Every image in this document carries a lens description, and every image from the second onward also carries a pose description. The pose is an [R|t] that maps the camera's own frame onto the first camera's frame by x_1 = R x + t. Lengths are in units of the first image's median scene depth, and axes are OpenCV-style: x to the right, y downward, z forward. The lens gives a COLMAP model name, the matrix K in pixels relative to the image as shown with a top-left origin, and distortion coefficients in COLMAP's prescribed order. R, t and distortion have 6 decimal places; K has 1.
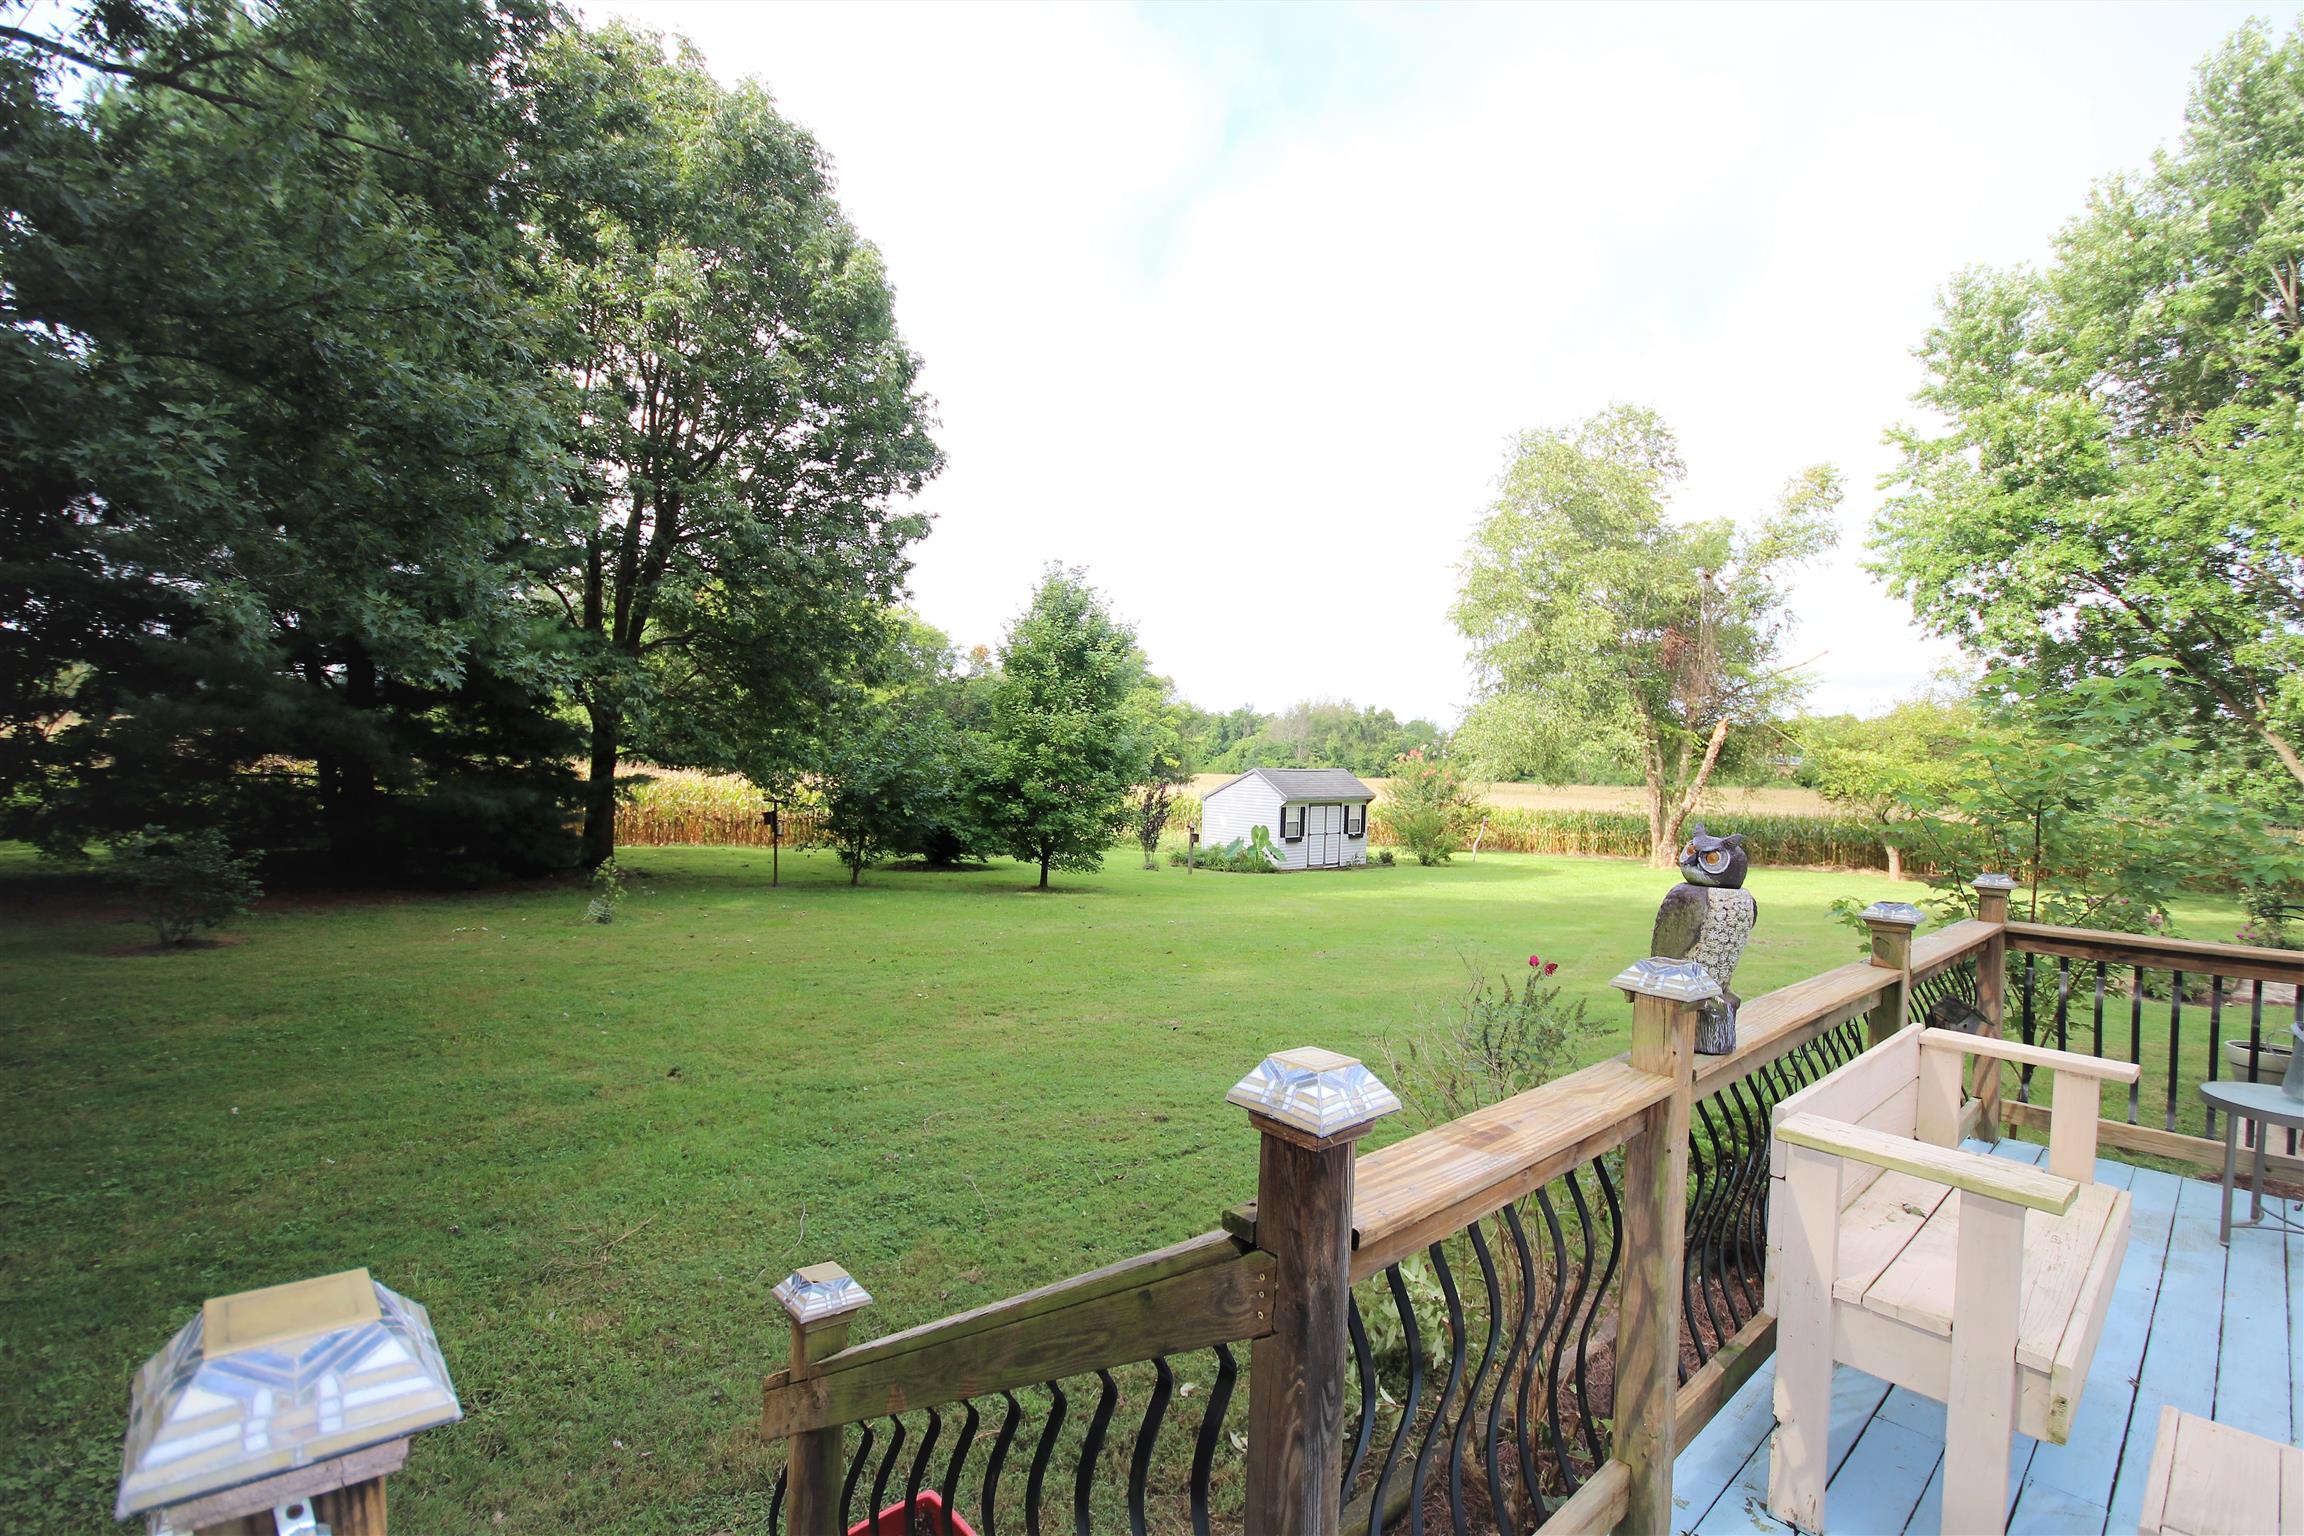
lens RADIAL K [[1051.3, 0, 1152.0], [0, 1051.3, 768.0], [0, 0, 1]] dist [-0.001258, -0.000250]
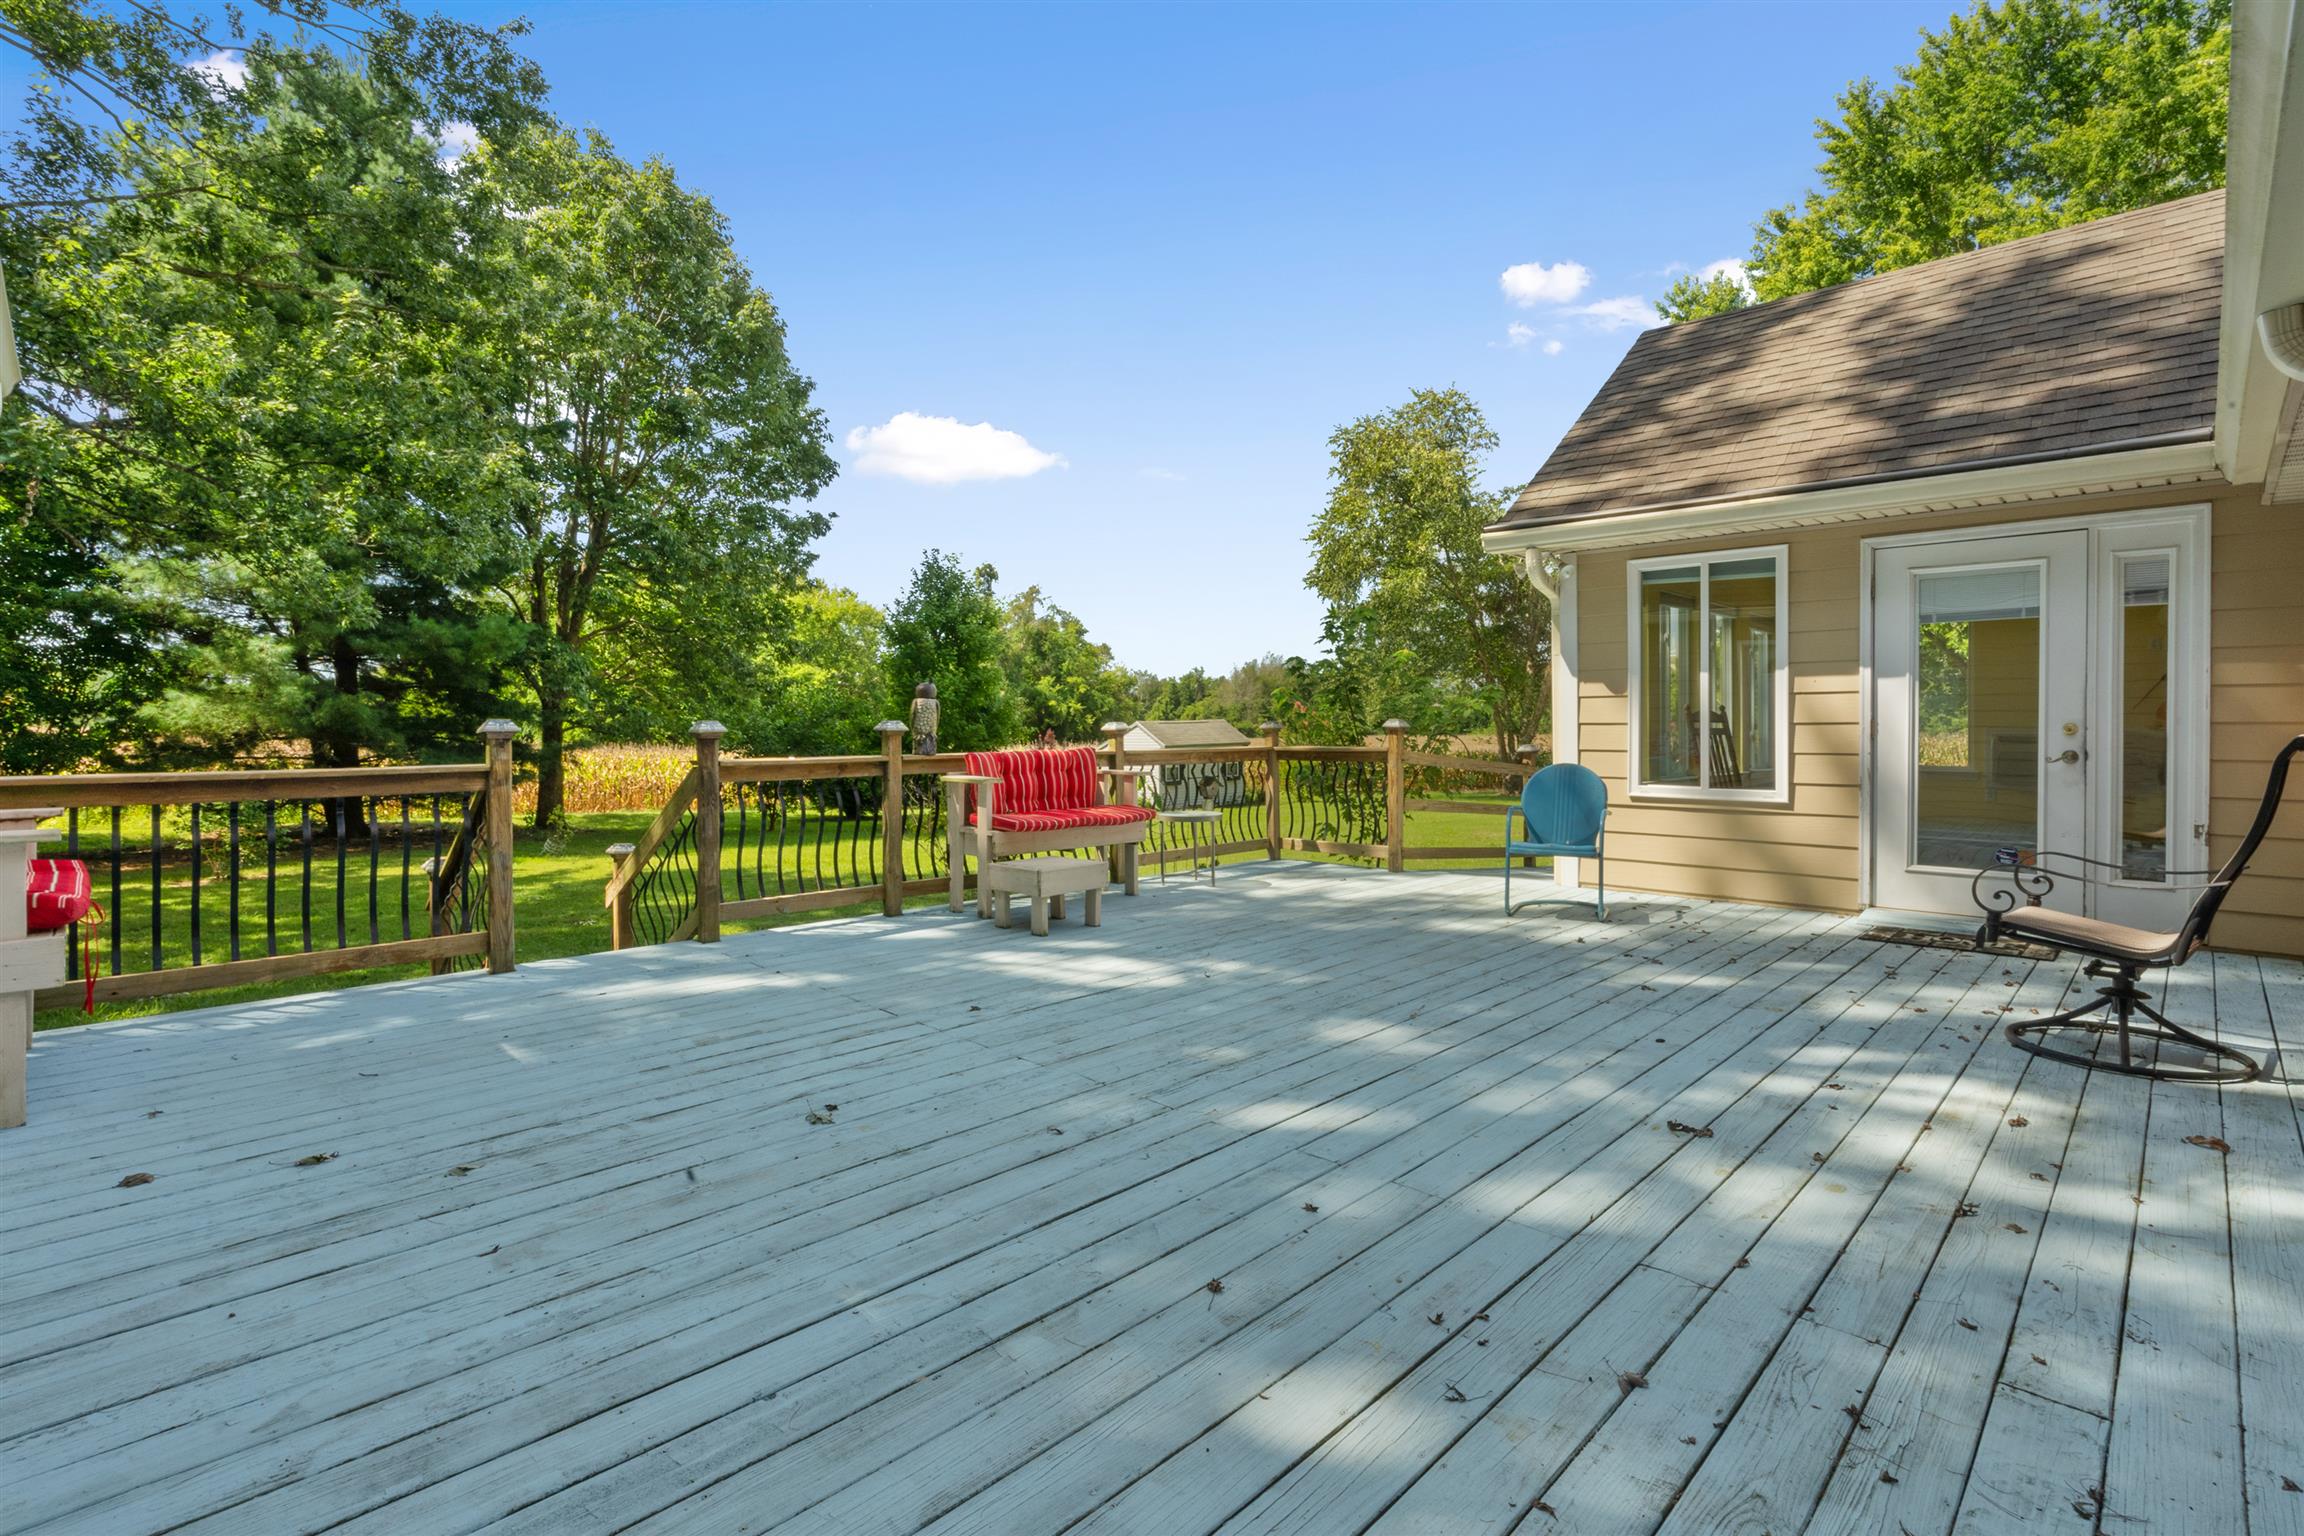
lens RADIAL K [[1052.1, 0, 1143.5], [0, 1052.1, 734.7], [0, 0, 1]] dist [-0.002545, -0.000368]
pose [[0.998619, -0.044525, 0.027887, 0.099254], [0.044545, 0.999007, -0.000129, 0.020643], [-0.027854, 0.001371, 0.999611, -0.183569]]
